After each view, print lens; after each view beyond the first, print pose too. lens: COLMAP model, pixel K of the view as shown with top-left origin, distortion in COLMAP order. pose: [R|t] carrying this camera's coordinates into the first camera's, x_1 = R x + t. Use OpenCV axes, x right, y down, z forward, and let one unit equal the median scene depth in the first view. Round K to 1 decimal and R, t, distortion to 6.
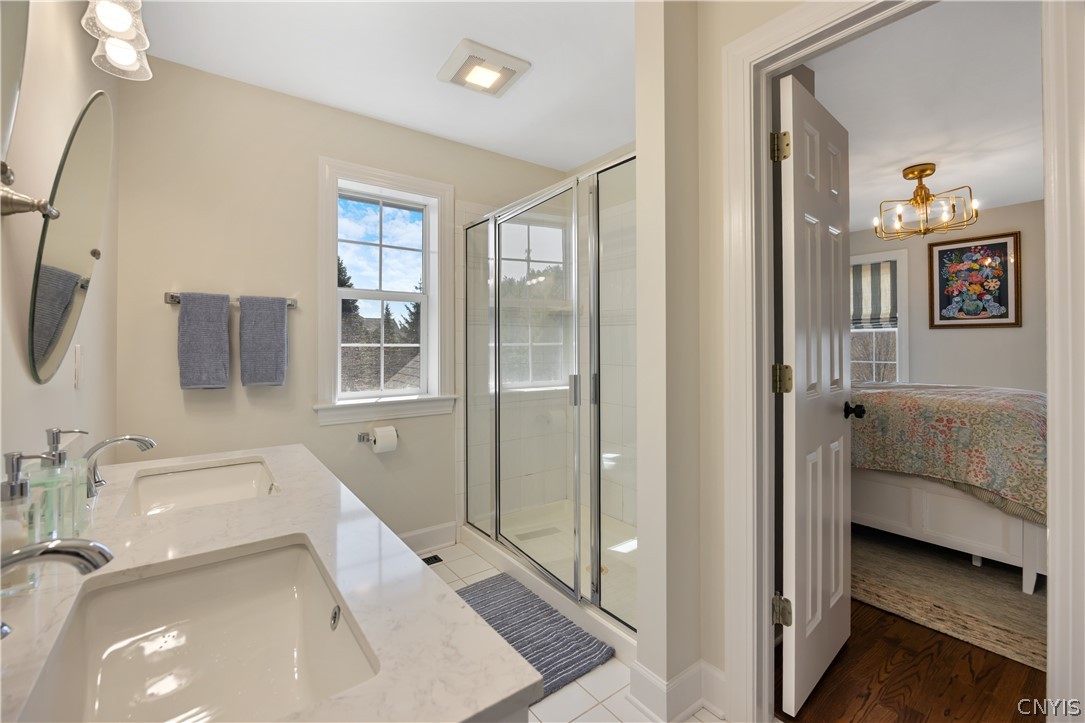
lens RADIAL K [[459.9, 0, 542.7], [0, 459.9, 352.5], [0, 0, 1]] dist [-0.001688, -0.000314]
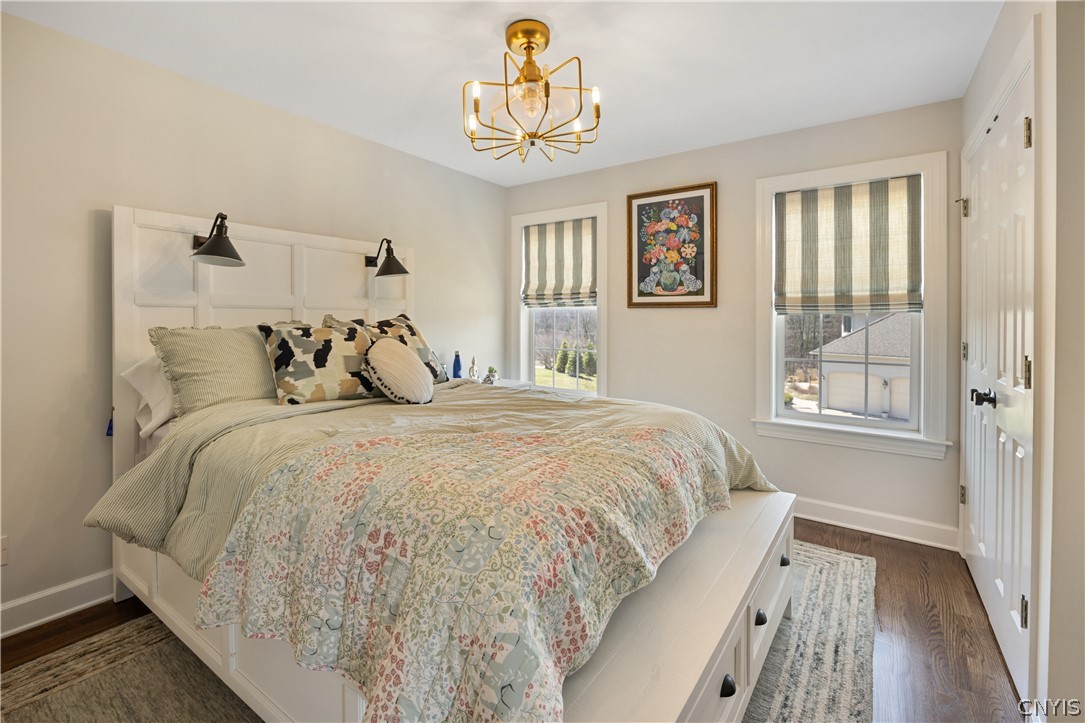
lens RADIAL K [[467.3, 0, 537.4], [0, 467.3, 335.0], [0, 0, 1]] dist [-0.000465, -0.000072]
pose [[0.956041, -0.002813, 0.293219, 0.497645], [-0.001890, 0.999874, 0.015755, -0.019608], [-0.293227, -0.015617, 0.955915, 0.321054]]
